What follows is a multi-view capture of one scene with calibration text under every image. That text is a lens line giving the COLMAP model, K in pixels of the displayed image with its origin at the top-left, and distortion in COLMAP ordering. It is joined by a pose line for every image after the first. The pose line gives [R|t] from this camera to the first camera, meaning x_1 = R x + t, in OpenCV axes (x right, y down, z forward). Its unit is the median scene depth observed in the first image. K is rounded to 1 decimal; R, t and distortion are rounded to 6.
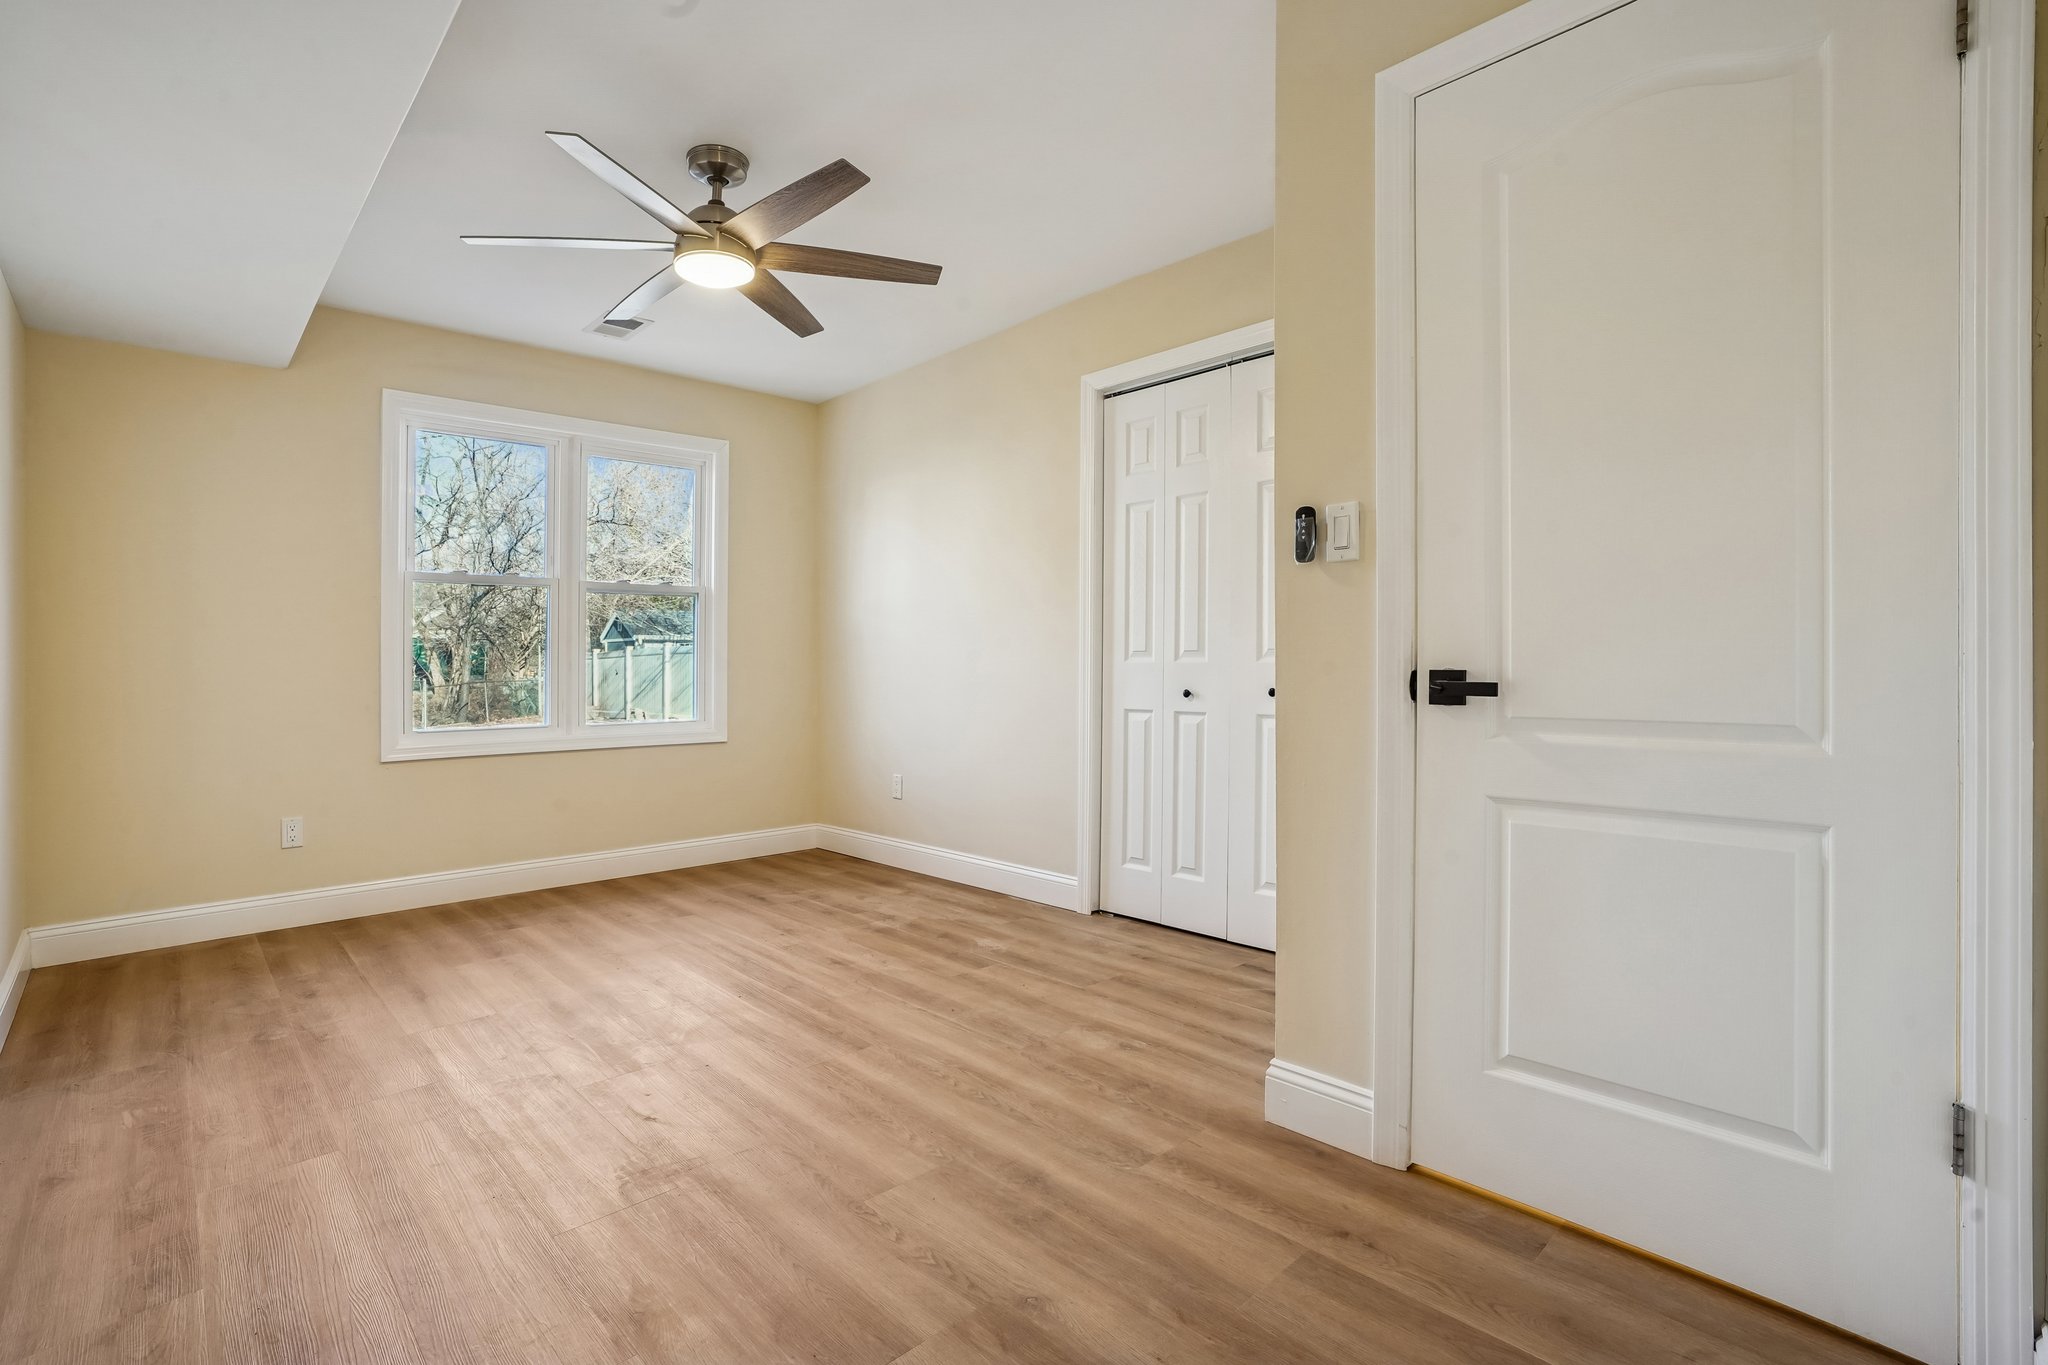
lens RADIAL K [[977.0, 0, 1023.8], [0, 977.0, 674.1], [0, 0, 1]] dist [-0.050678, 0.020220]
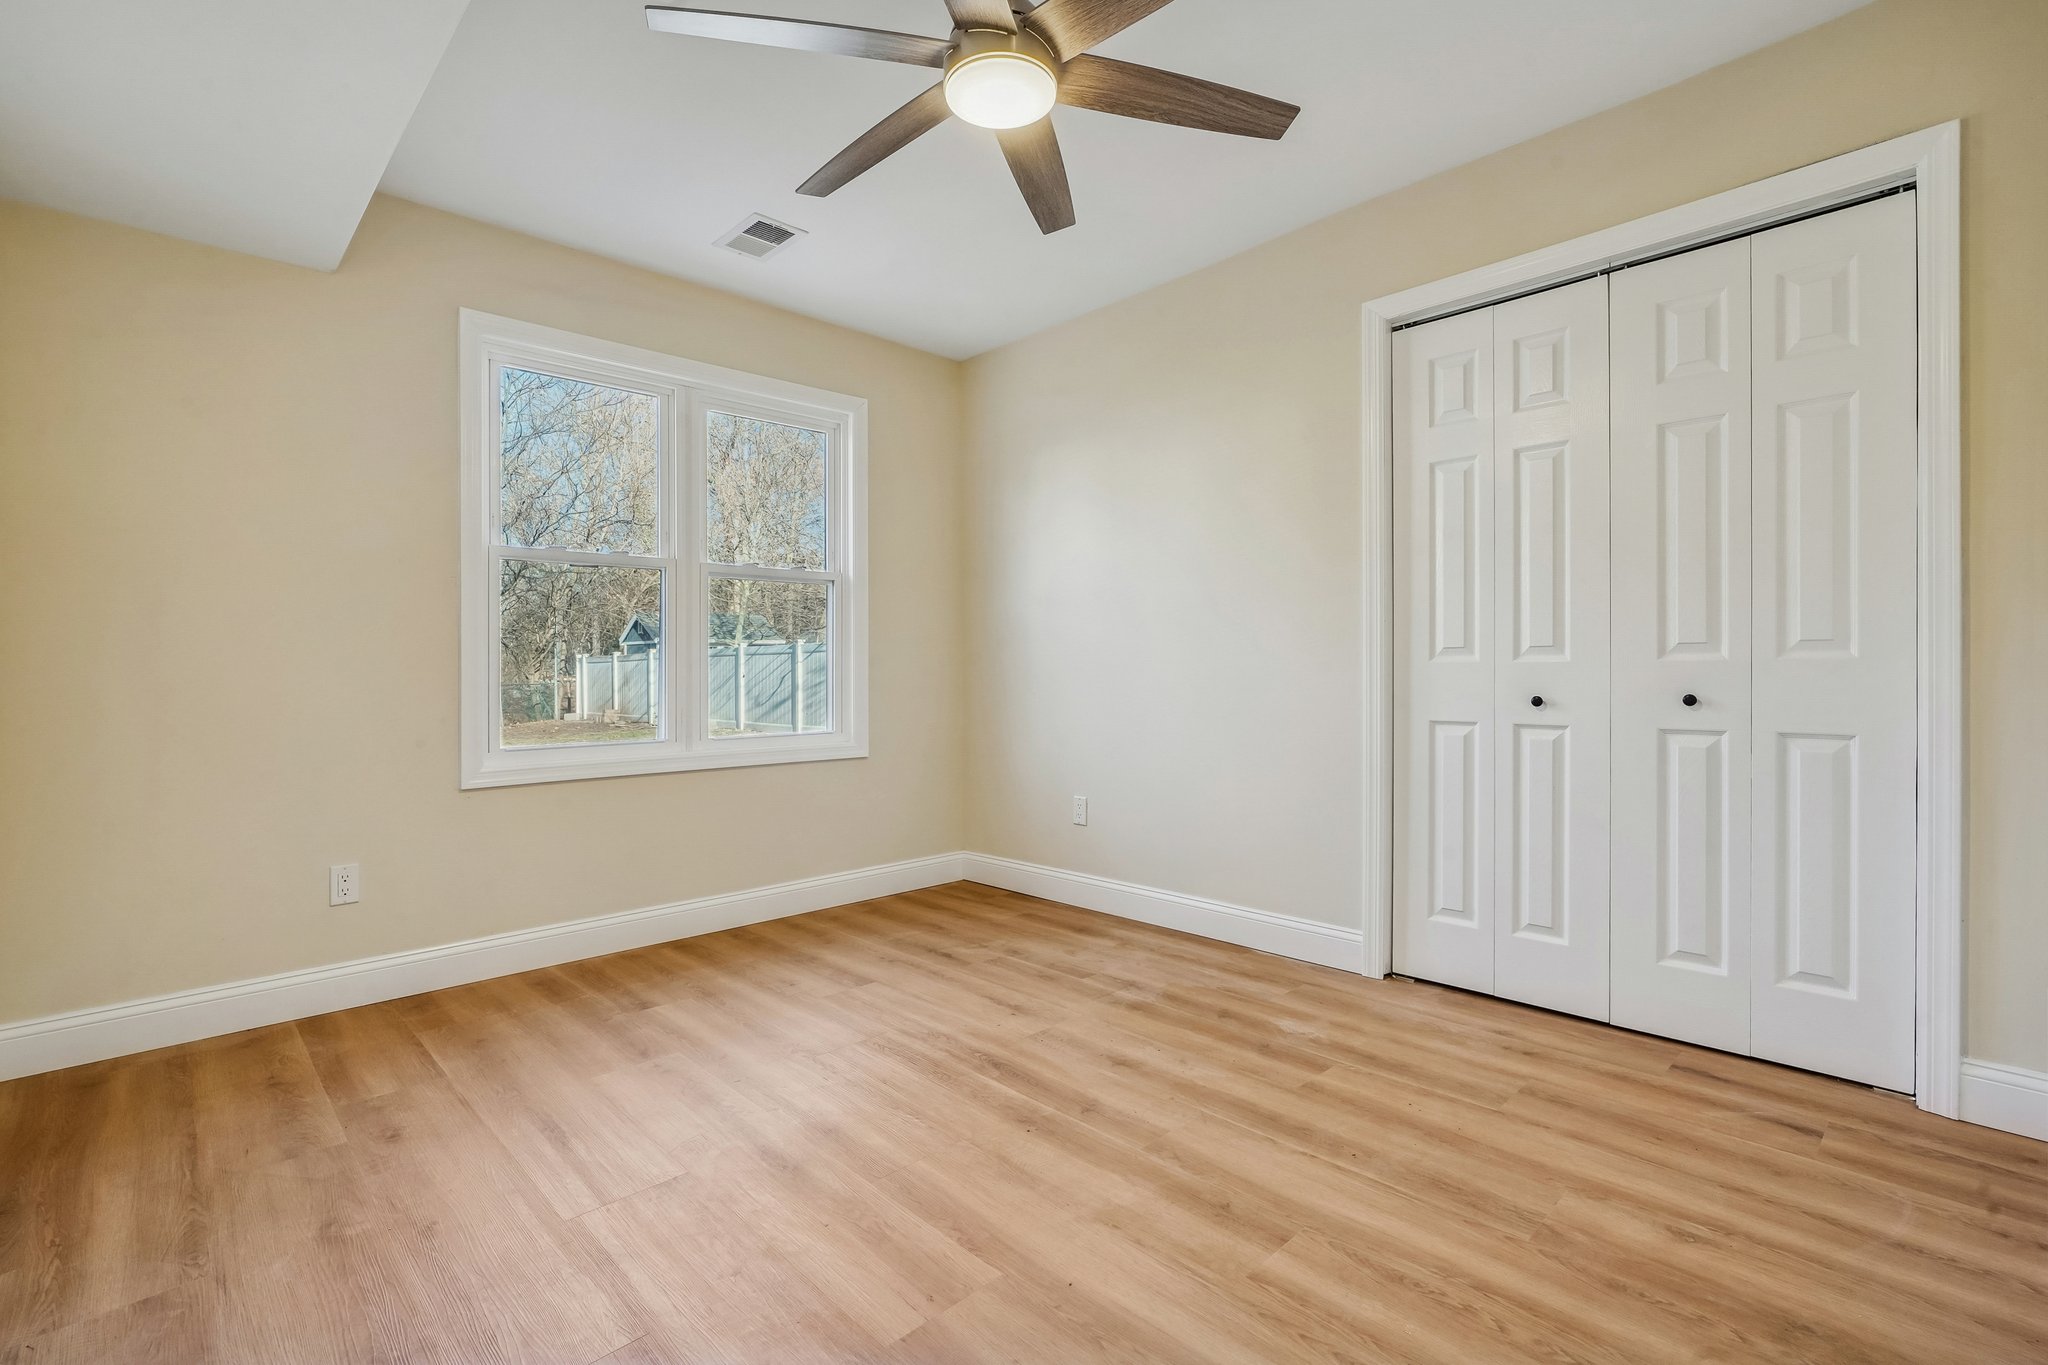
lens RADIAL K [[928.1, 0, 1024.0], [0, 928.1, 682.5], [0, 0, 1]] dist [-0.000729, 0.001279]
pose [[0.999777, 0.000248, 0.021094, -0.253943], [-0.000359, 0.999986, 0.005258, 0.001129], [-0.021092, -0.005264, 0.999764, 0.263707]]
